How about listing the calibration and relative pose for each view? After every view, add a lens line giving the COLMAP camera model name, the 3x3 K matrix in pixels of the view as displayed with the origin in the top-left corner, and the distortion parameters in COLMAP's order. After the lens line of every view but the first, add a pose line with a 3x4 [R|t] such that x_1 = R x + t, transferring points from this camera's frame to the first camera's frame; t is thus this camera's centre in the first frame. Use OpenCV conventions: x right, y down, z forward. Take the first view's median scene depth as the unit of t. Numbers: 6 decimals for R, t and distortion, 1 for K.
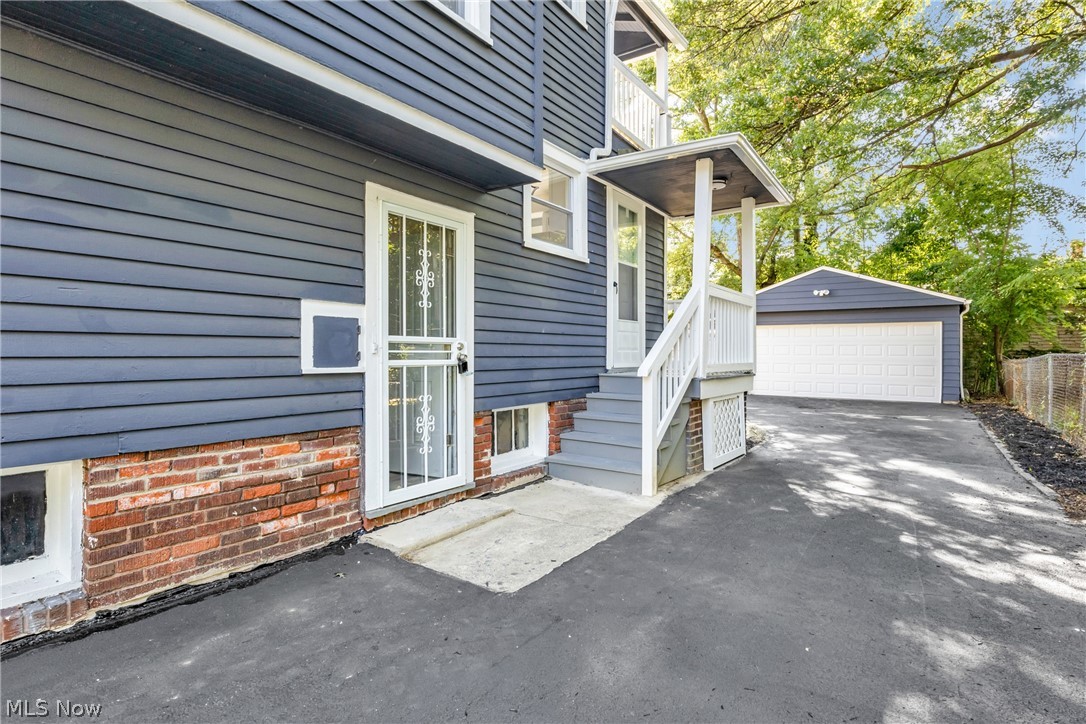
lens RADIAL K [[561.7, 0, 543.8], [0, 561.7, 356.1], [0, 0, 1]] dist [0.000264, 0.000027]
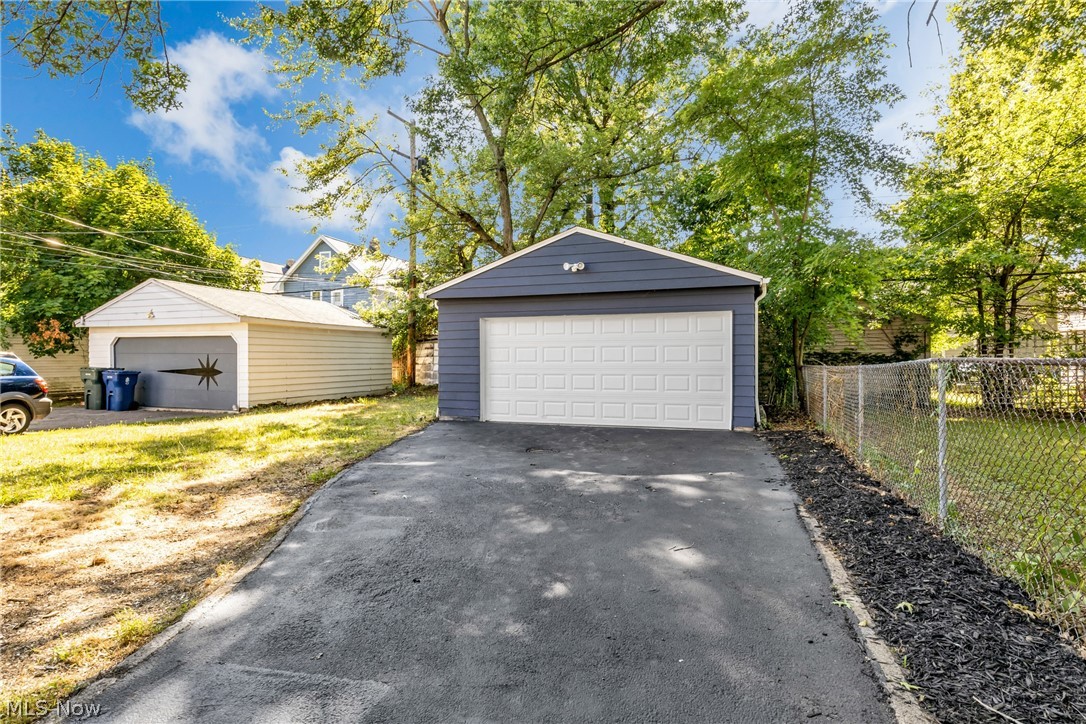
lens RADIAL K [[561.7, 0, 542.8], [0, 561.7, 362.2], [0, 0, 1]] dist [0.000264, 0.000027]
pose [[0.960483, -0.007793, 0.278228, 0.295101], [0.007062, 0.999968, 0.003630, -0.003432], [-0.278248, -0.001522, 0.960508, 0.405311]]
